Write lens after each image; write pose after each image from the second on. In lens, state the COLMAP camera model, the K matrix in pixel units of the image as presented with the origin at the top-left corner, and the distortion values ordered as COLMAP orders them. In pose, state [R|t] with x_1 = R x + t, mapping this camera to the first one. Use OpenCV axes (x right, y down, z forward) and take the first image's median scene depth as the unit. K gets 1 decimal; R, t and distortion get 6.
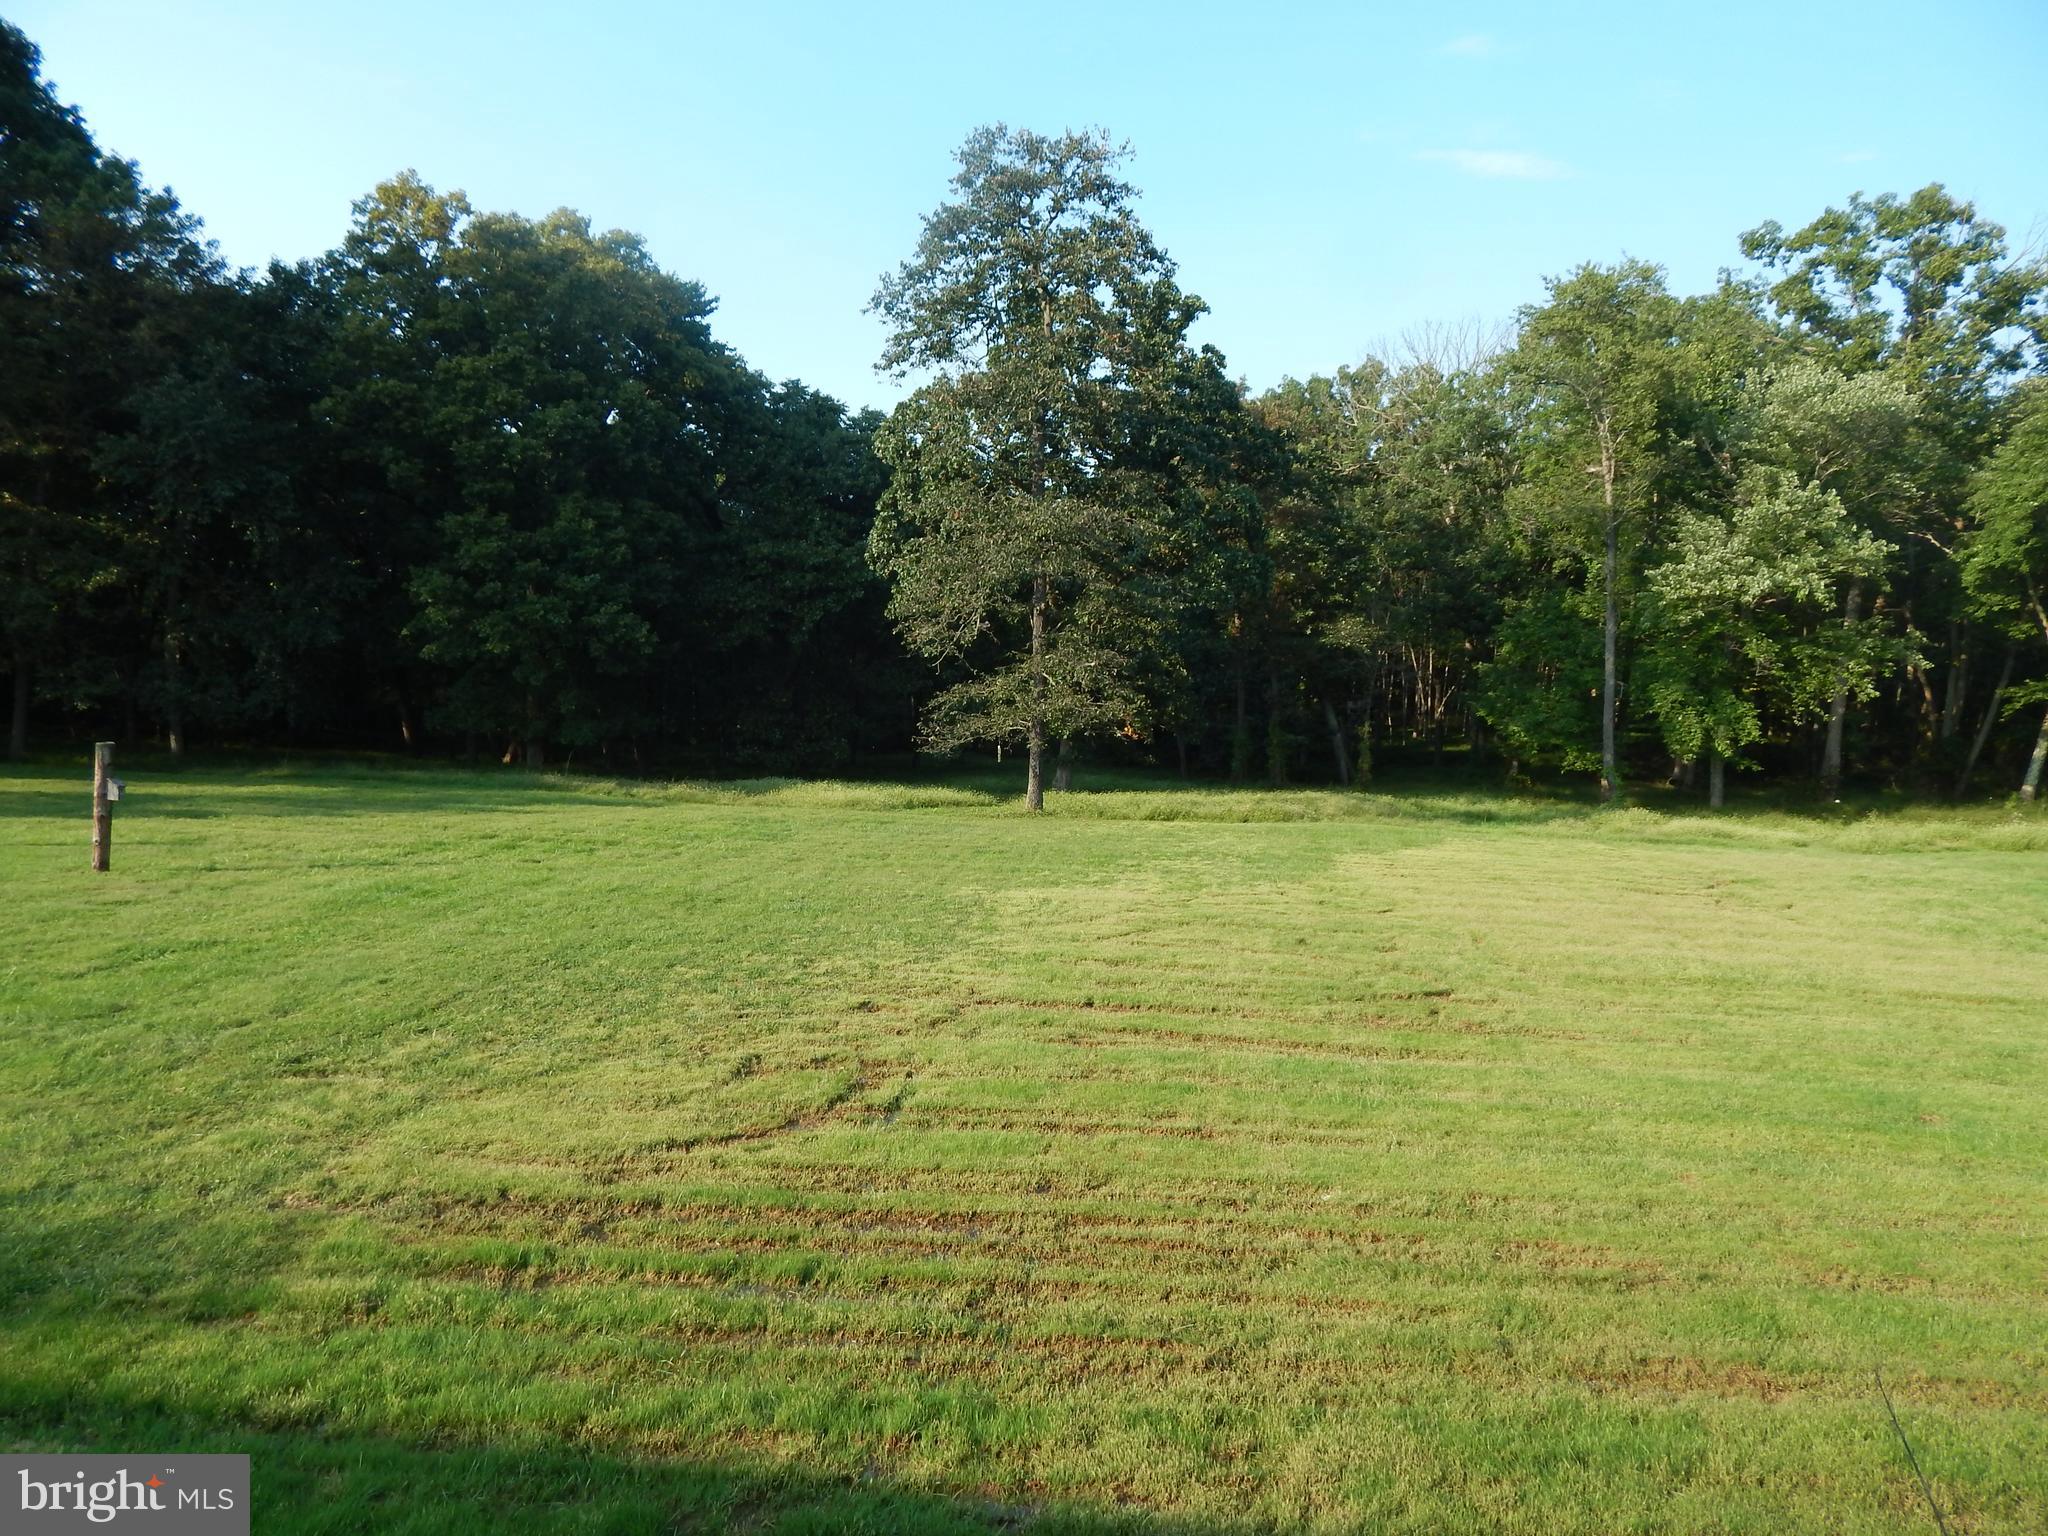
lens RADIAL K [[1351.0, 0, 1026.7], [0, 1351.0, 746.4], [0, 0, 1]] dist [0.004624, 0.000191]
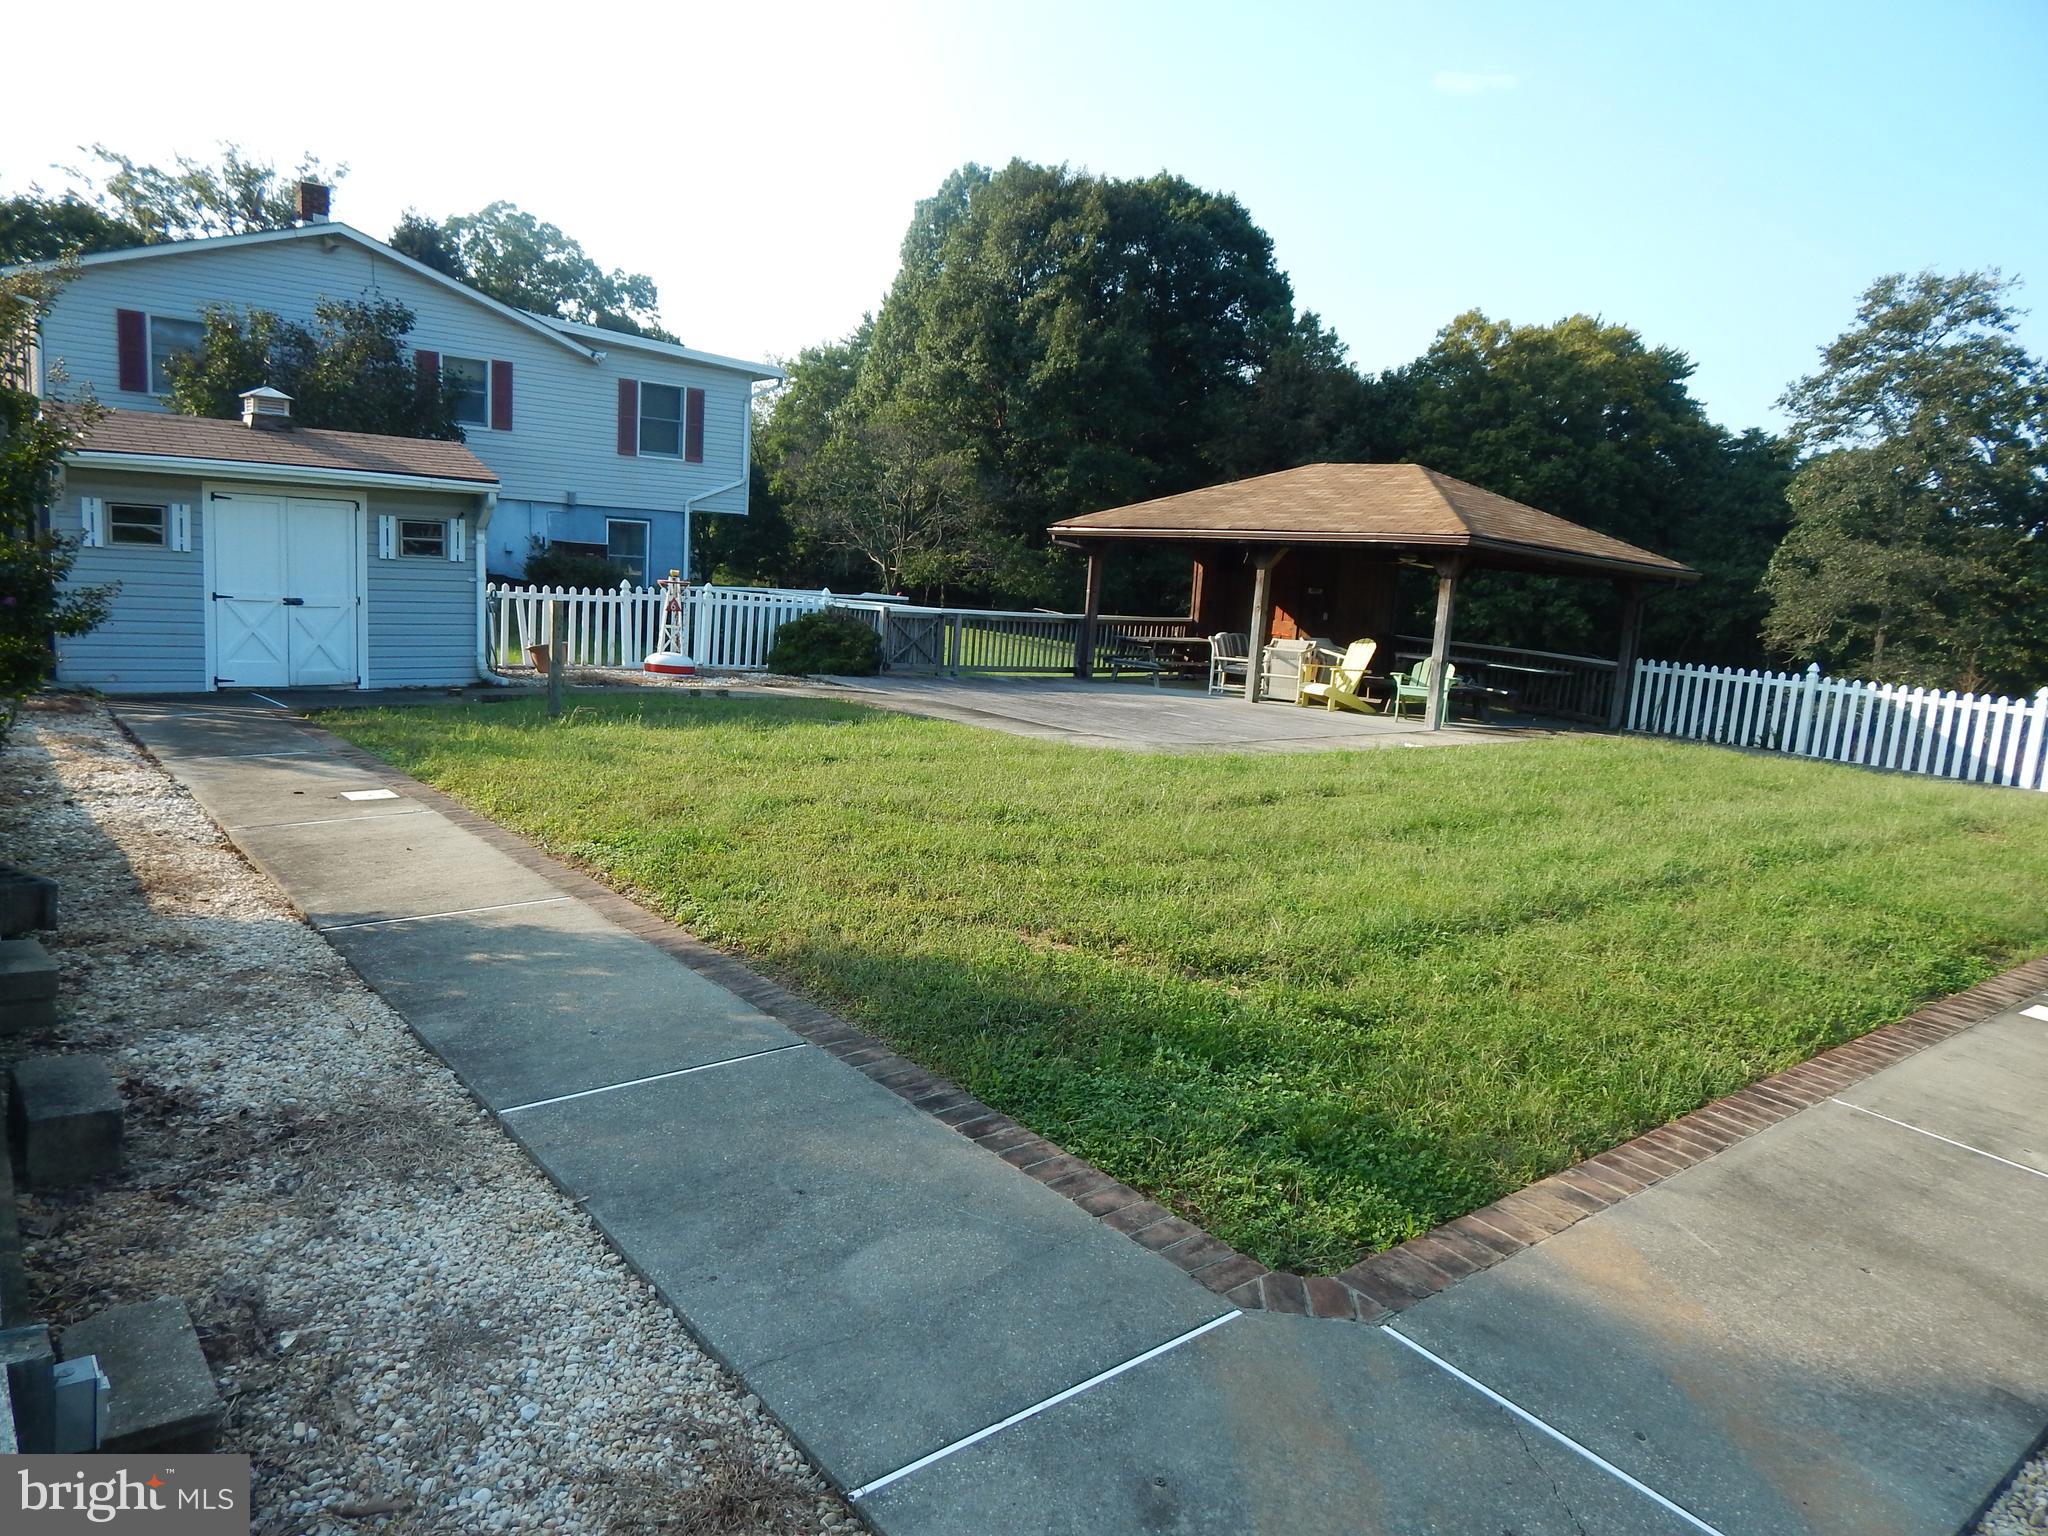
lens RADIAL K [[1351.0, 0, 1037.6], [0, 1351.0, 760.6], [0, 0, 1]] dist [0.004624, 0.000191]
pose [[0.765027, 0.151793, -0.625853, 0.198224], [-0.138332, 0.987873, 0.070503, 0.040856], [0.628966, 0.032639, 0.776748, -0.480974]]
